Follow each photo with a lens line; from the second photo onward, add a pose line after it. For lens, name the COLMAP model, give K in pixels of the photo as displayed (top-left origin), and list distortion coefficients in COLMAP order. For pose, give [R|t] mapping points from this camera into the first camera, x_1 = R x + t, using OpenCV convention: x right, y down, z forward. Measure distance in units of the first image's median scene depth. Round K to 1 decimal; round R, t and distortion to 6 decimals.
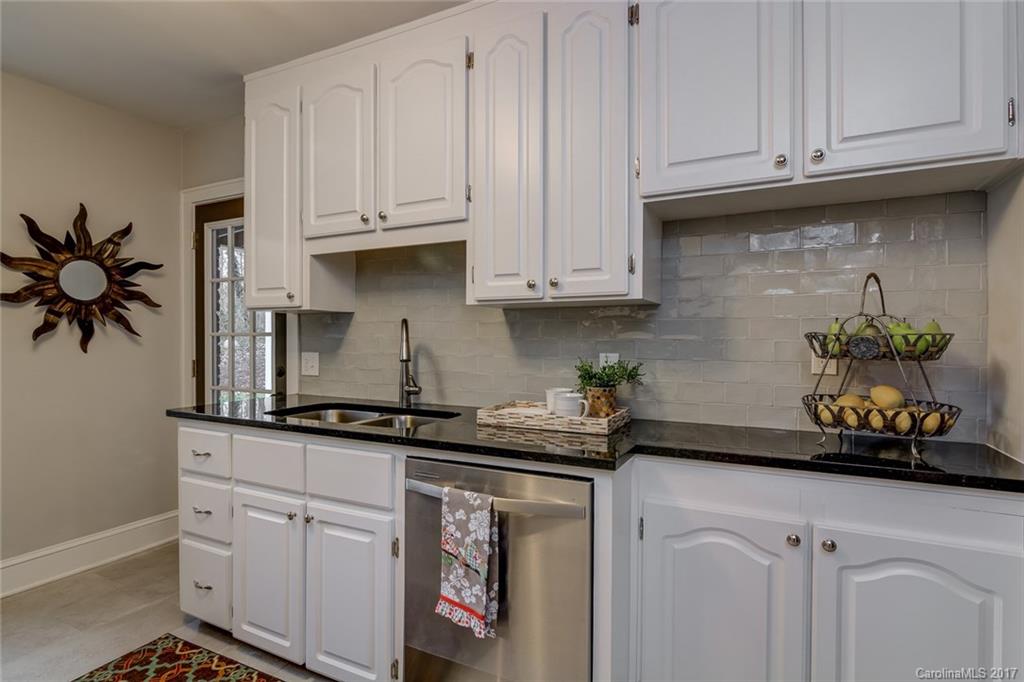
lens RADIAL K [[519.4, 0, 509.8], [0, 519.4, 337.3], [0, 0, 1]] dist [-0.007320, 0.000842]
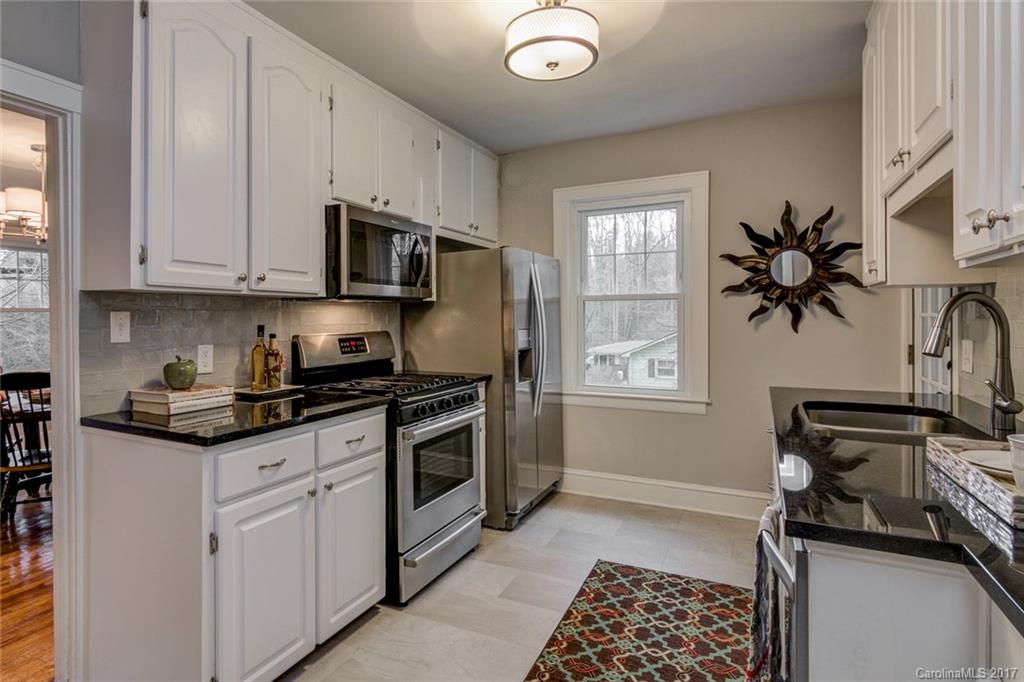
lens RADIAL K [[508.6, 0, 512.2], [0, 508.6, 331.5], [0, 0, 1]] dist [0.007728, -0.000887]
pose [[0.022476, 0.018032, -0.999585, 0.354794], [-0.001181, 0.999837, 0.018010, 0.009643], [0.999747, 0.000775, 0.022494, 0.488767]]
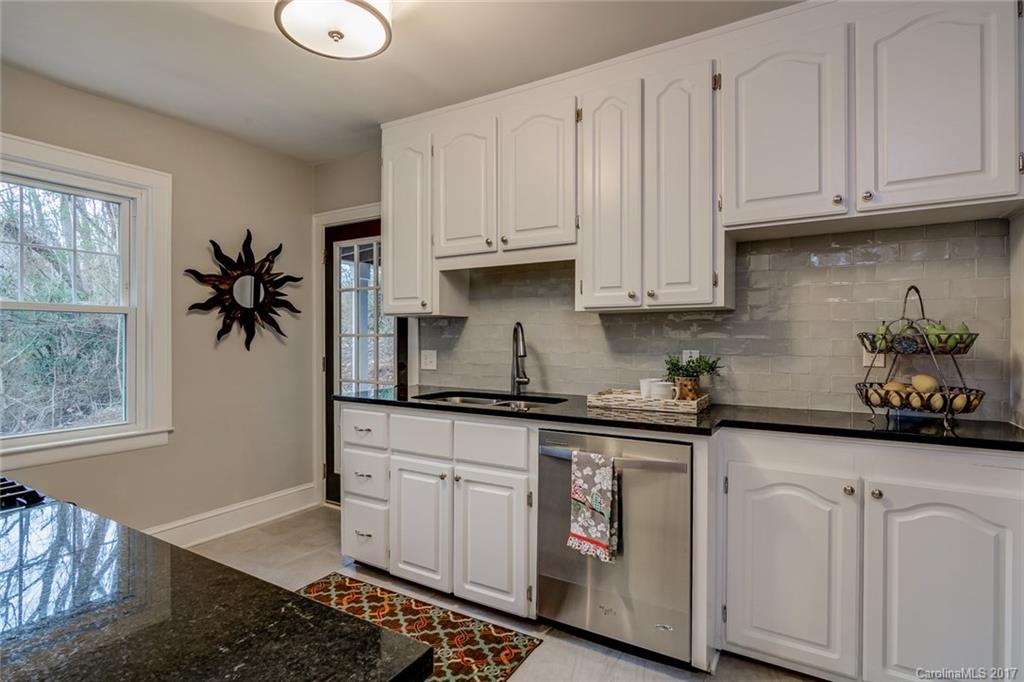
lens RADIAL K [[521.9, 0, 514.5], [0, 521.9, 338.0], [0, 0, 1]] dist [-0.004749, 0.000142]
pose [[0.998023, -0.001641, -0.062827, -0.151844], [0.001576, 0.999998, -0.001089, 0.002897], [0.062828, 0.000988, 0.998024, -0.262510]]
